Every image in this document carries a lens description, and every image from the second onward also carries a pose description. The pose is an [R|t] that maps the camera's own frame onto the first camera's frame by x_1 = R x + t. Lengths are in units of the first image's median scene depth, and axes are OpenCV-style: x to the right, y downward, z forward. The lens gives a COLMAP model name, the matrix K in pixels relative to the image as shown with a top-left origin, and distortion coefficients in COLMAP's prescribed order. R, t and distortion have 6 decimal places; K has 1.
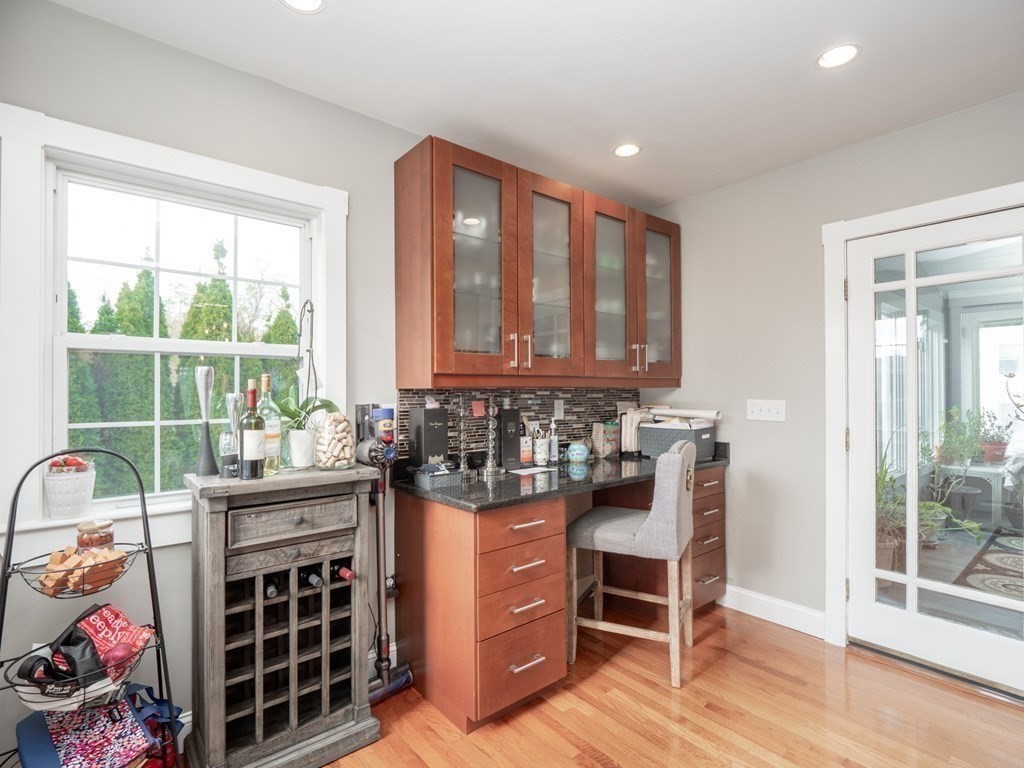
lens RADIAL K [[498.0, 0, 512.8], [0, 498.0, 385.8], [0, 0, 1]] dist [-0.009104, -0.003761]
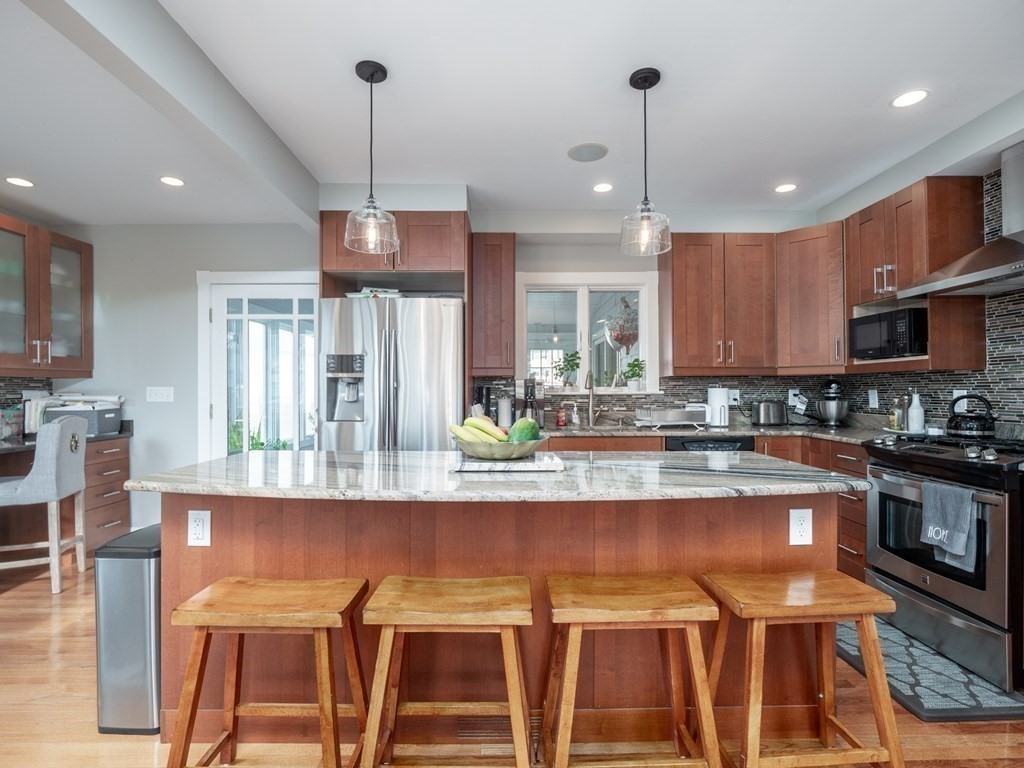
lens RADIAL K [[498.0, 0, 514.4], [0, 498.0, 385.9], [0, 0, 1]] dist [-0.009104, -0.003761]
pose [[0.624534, 0.002481, 0.780994, 0.057110], [-0.004122, 0.999991, 0.000120, 0.027207], [-0.780987, -0.003295, 0.624539, -0.839240]]
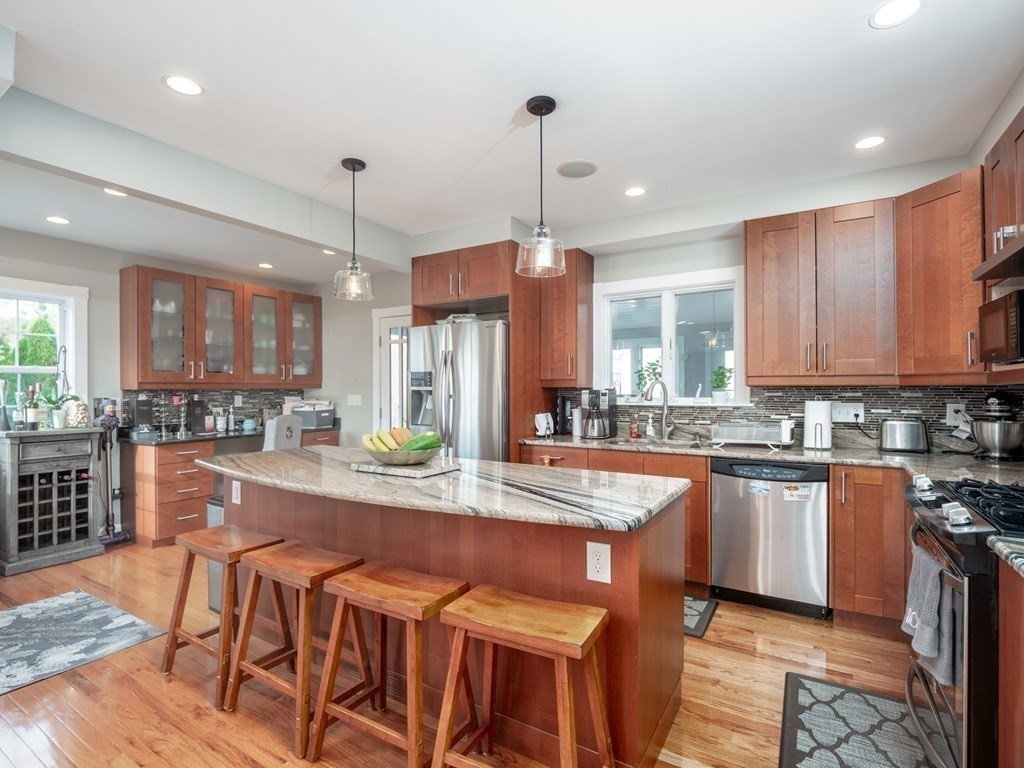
lens RADIAL K [[498.0, 0, 511.8], [0, 498.0, 386.4], [0, 0, 1]] dist [-0.009104, -0.003761]
pose [[0.943329, -0.000776, 0.331859, 0.578760], [-0.000140, 0.999996, 0.002736, -0.012762], [-0.331860, -0.002628, 0.943325, -1.345430]]
